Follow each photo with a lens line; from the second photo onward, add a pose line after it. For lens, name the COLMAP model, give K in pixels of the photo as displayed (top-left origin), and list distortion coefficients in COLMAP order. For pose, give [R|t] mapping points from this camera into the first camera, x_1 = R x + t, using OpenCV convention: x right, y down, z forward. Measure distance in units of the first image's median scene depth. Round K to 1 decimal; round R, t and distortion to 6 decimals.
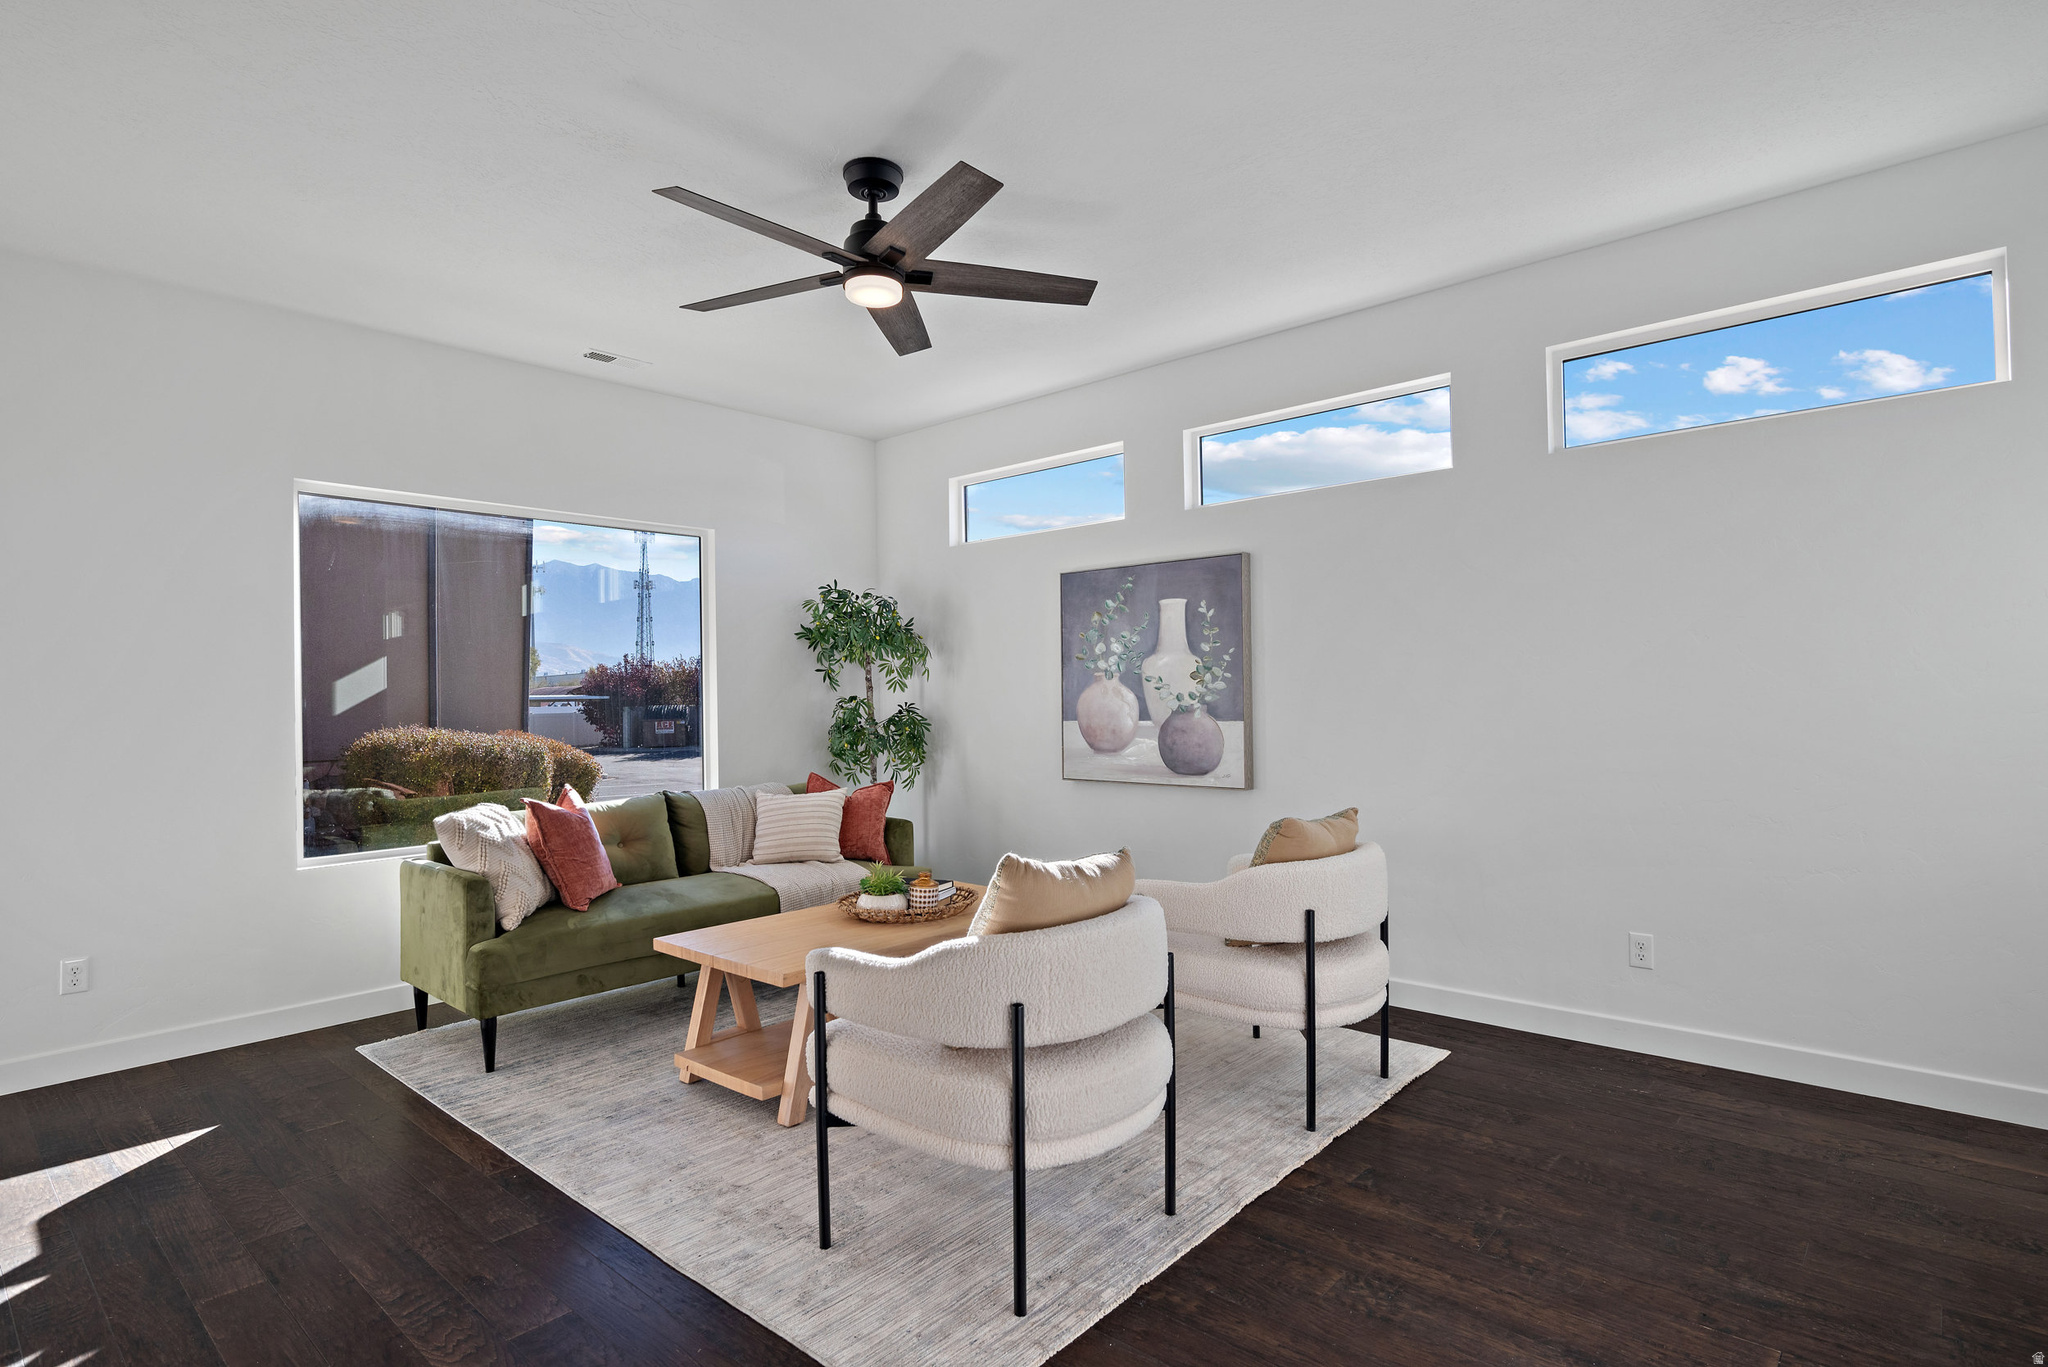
lens RADIAL K [[1034.3, 0, 1030.7], [0, 1034.3, 691.2], [0, 0, 1]] dist [-0.007219, -0.000247]
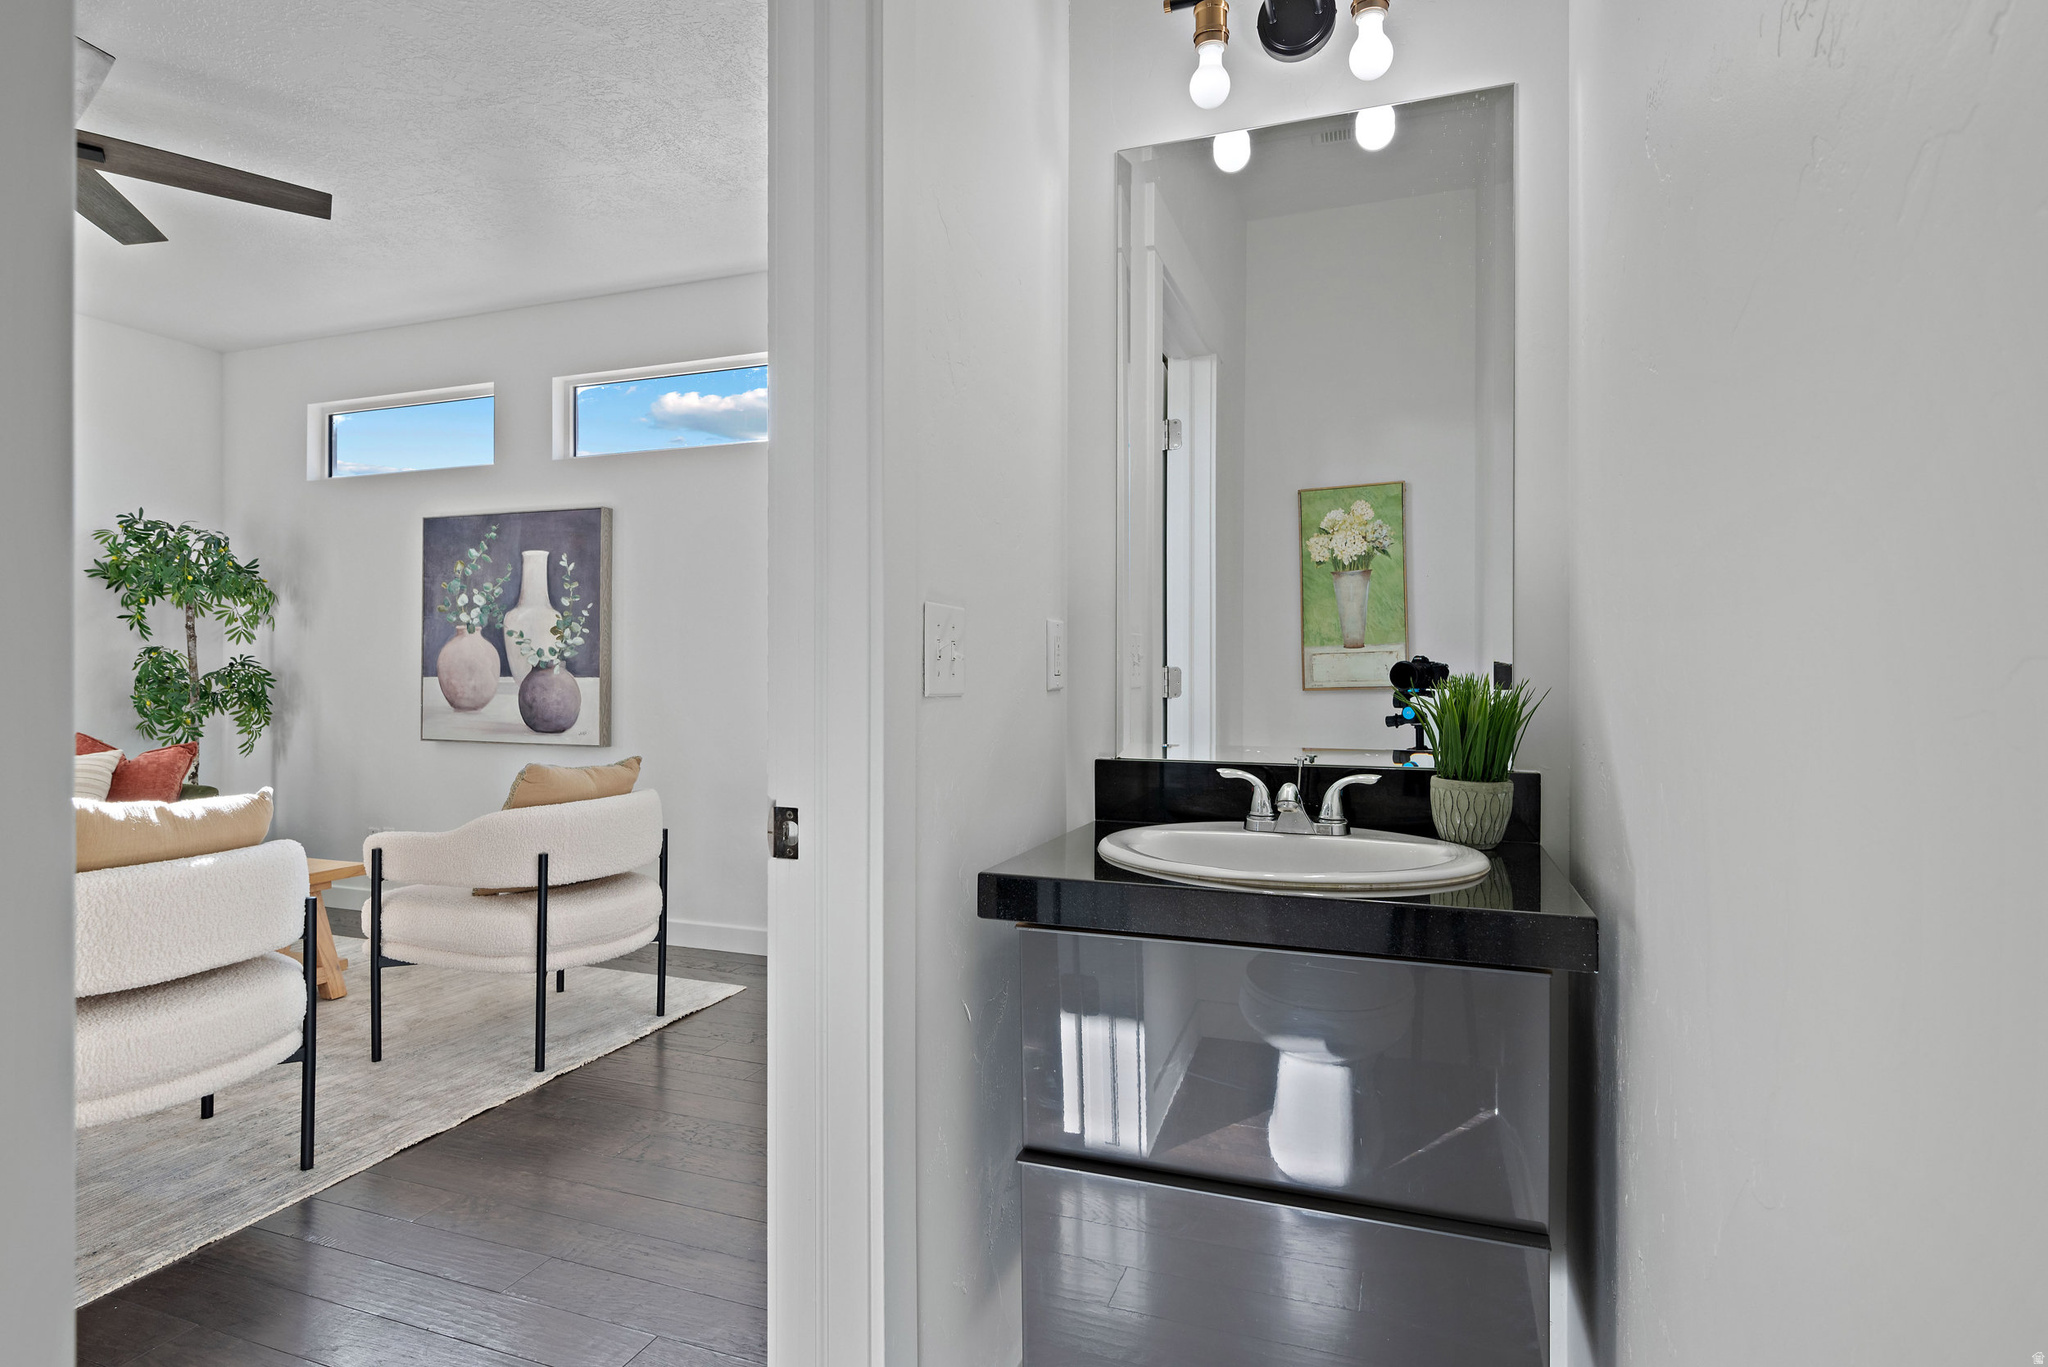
lens RADIAL K [[1046.4, 0, 1036.1], [0, 1046.4, 675.6], [0, 0, 1]] dist [-0.001034, -0.000844]
pose [[0.927218, 0.018183, 0.374080, 0.420224], [-0.019987, 0.999800, 0.000946, 0.034307], [-0.373988, -0.008354, 0.927396, -0.164756]]
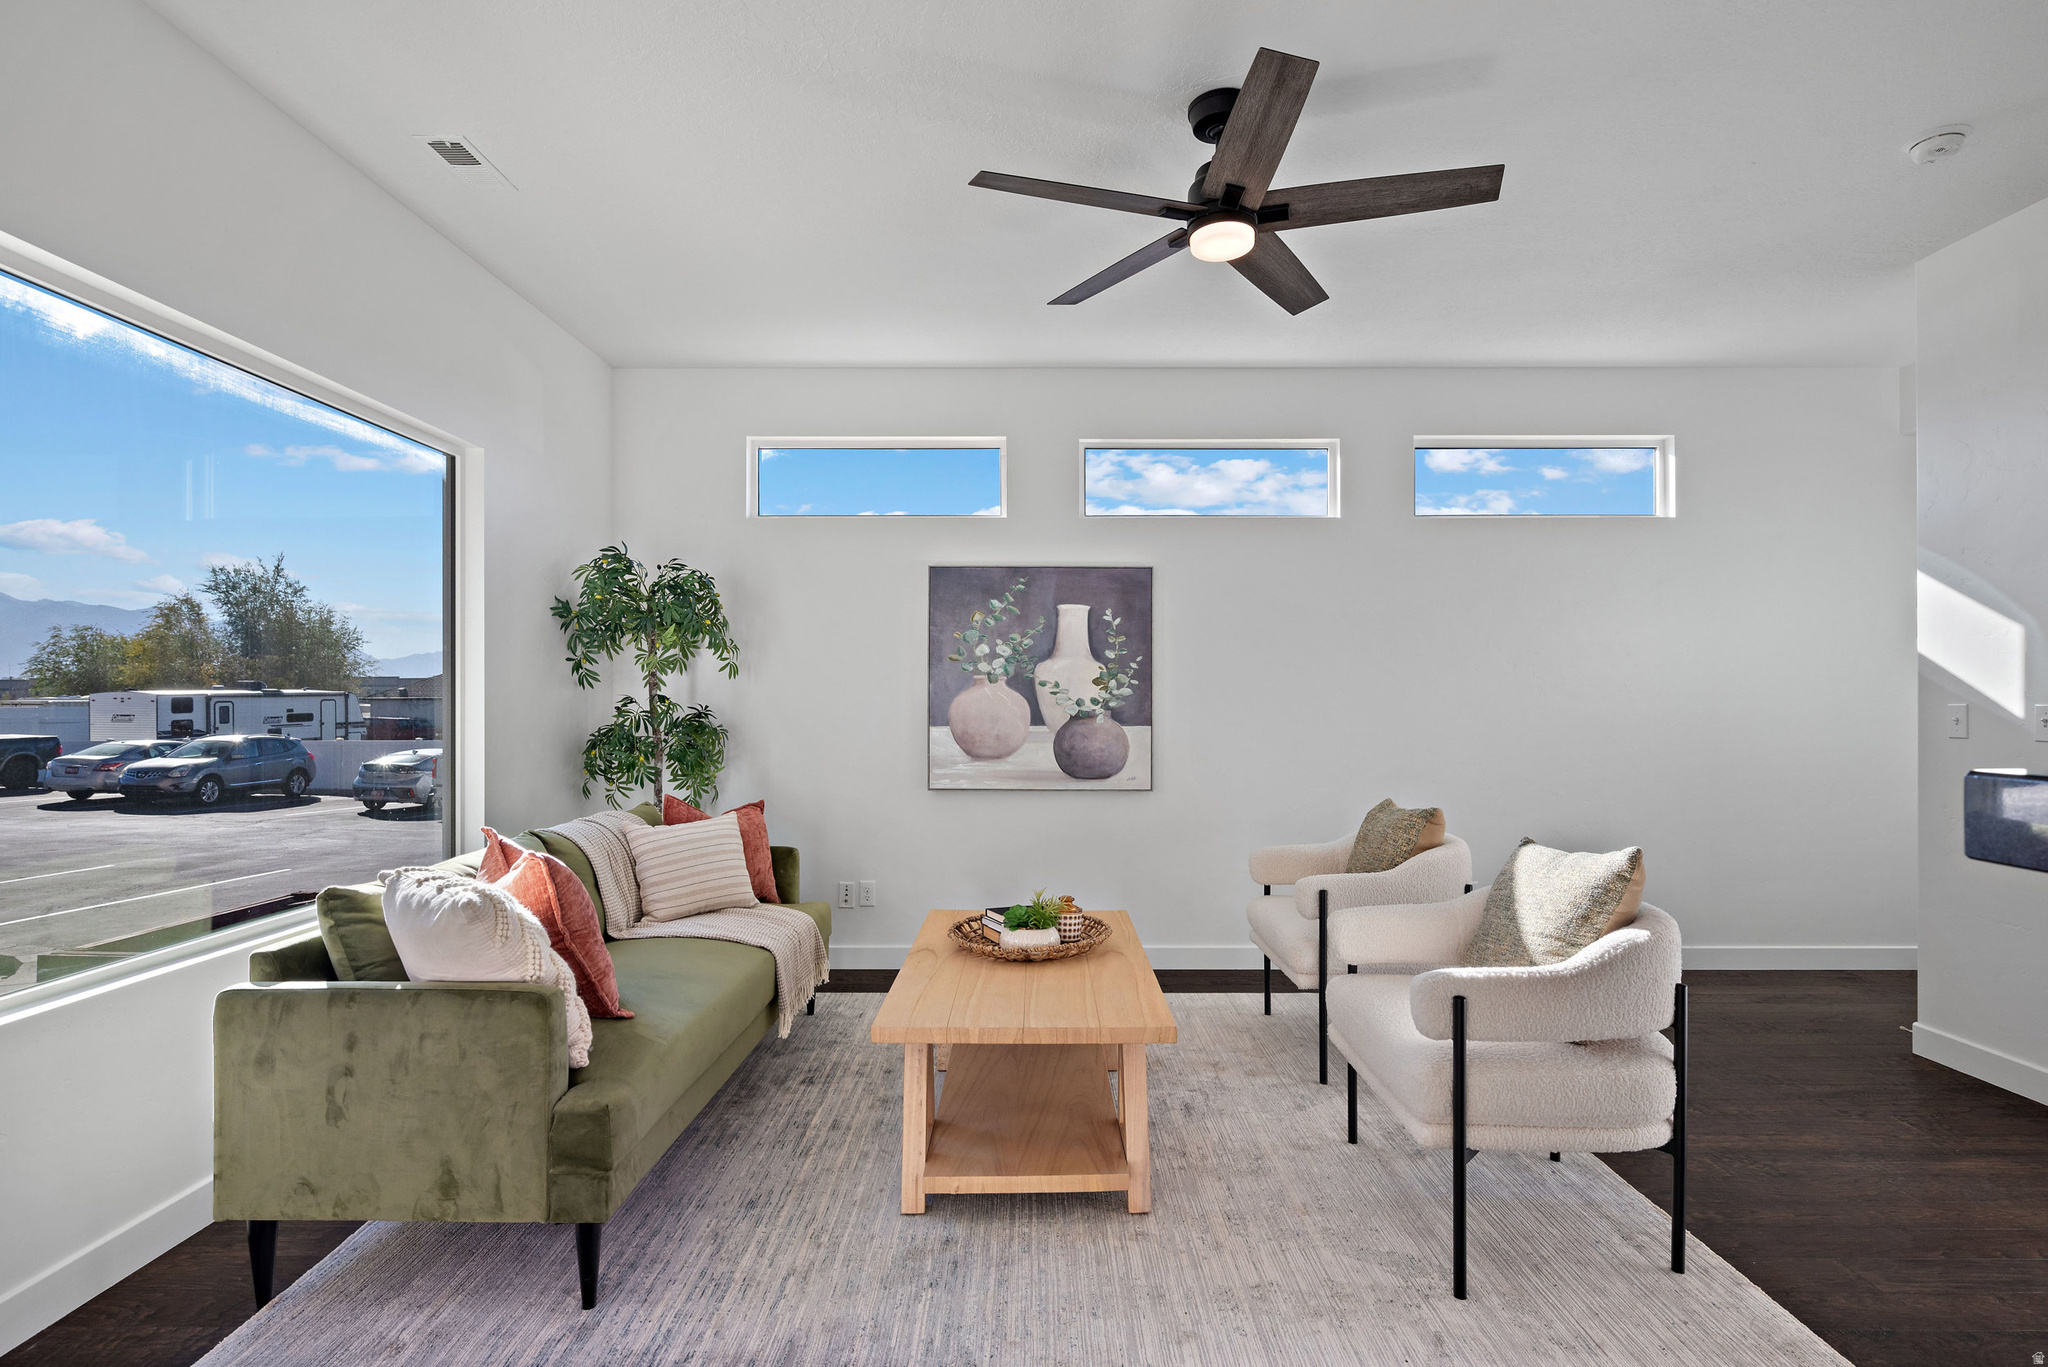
lens RADIAL K [[1046.4, 0, 929.9], [0, 1046.4, 687.8], [0, 0, 1]] dist [-0.001034, -0.000844]
pose [[0.752479, 0.021564, 0.658263, -1.287015], [-0.017300, 0.999766, -0.012975, 0.014632], [-0.658389, -0.001624, 0.752676, 0.659718]]
